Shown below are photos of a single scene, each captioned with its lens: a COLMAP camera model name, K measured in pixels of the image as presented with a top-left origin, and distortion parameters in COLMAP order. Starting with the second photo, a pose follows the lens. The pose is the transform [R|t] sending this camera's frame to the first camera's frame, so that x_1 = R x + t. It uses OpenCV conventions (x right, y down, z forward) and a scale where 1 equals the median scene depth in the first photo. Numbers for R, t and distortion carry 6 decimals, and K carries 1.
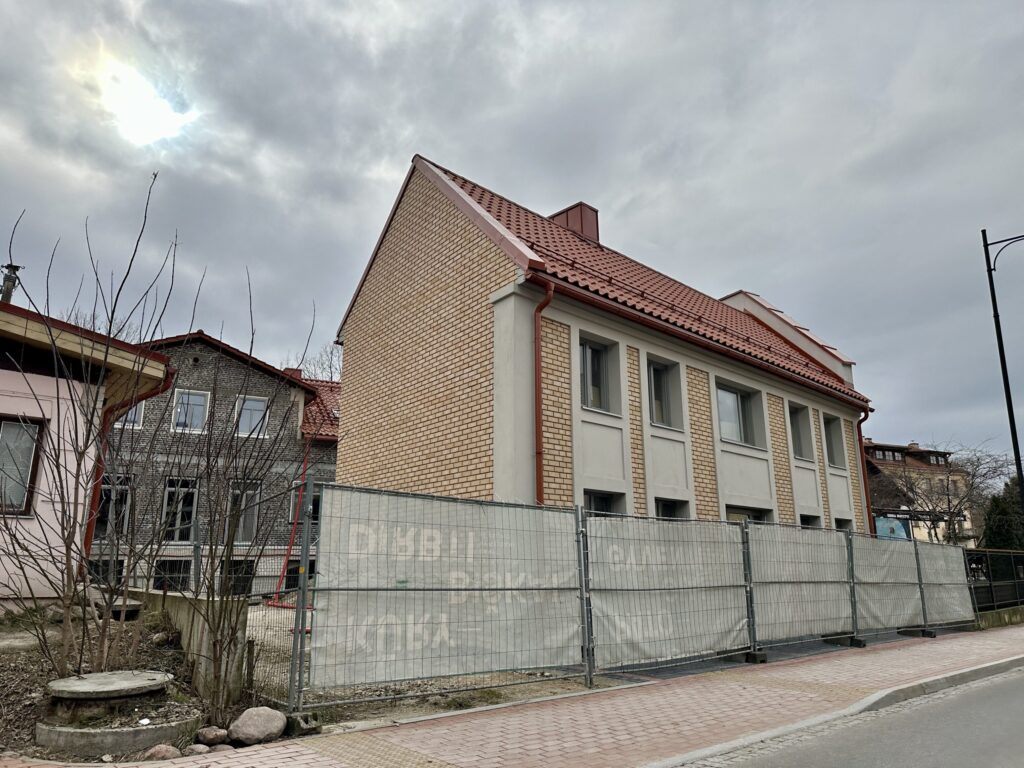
lens RADIAL K [[692.4, 0, 500.0], [0, 692.4, 377.8], [0, 0, 1]] dist [0.044583, -0.032462]
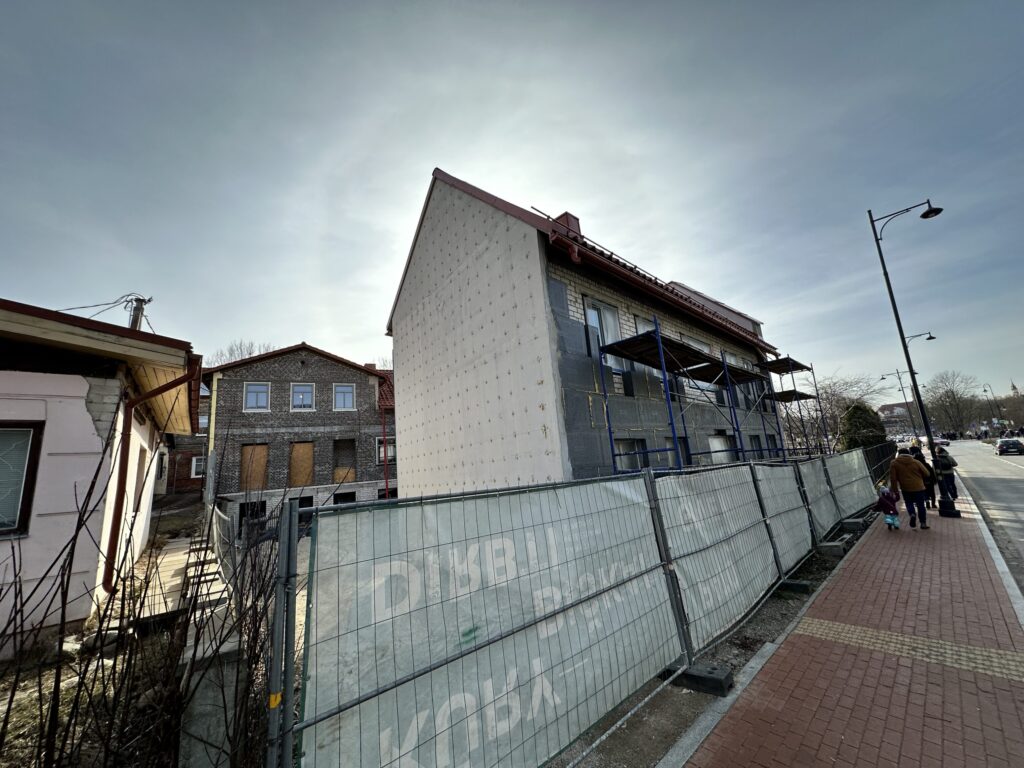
lens RADIAL K [[392.2, 0, 504.2], [0, 392.2, 384.8], [0, 0, 1]] dist [-0.003033, -0.000306]
pose [[0.996361, -0.084206, 0.013200, -0.049167], [0.083341, 0.994935, 0.056195, 0.023348], [-0.017865, -0.054890, 0.998333, 0.343843]]
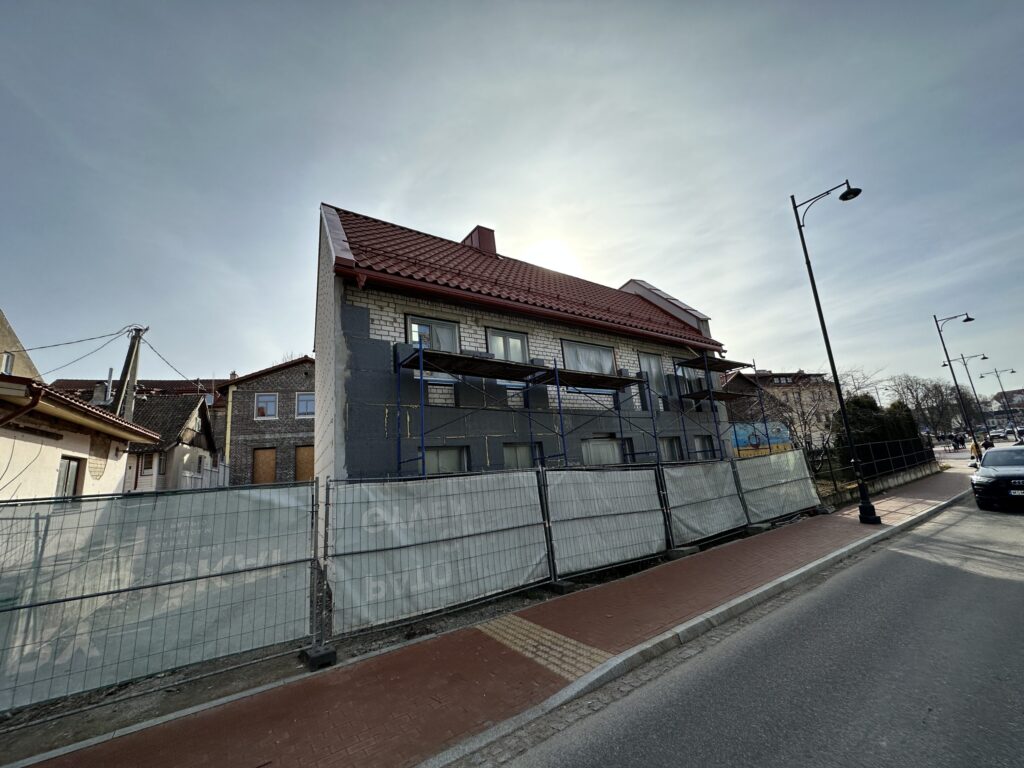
lens RADIAL K [[392.2, 0, 508.4], [0, 392.2, 384.1], [0, 0, 1]] dist [-0.003033, -0.000306]
pose [[0.985620, -0.116068, -0.122804, 0.315004], [0.122163, 0.991565, 0.043306, 0.037778], [0.116742, -0.057685, 0.991486, 0.312558]]
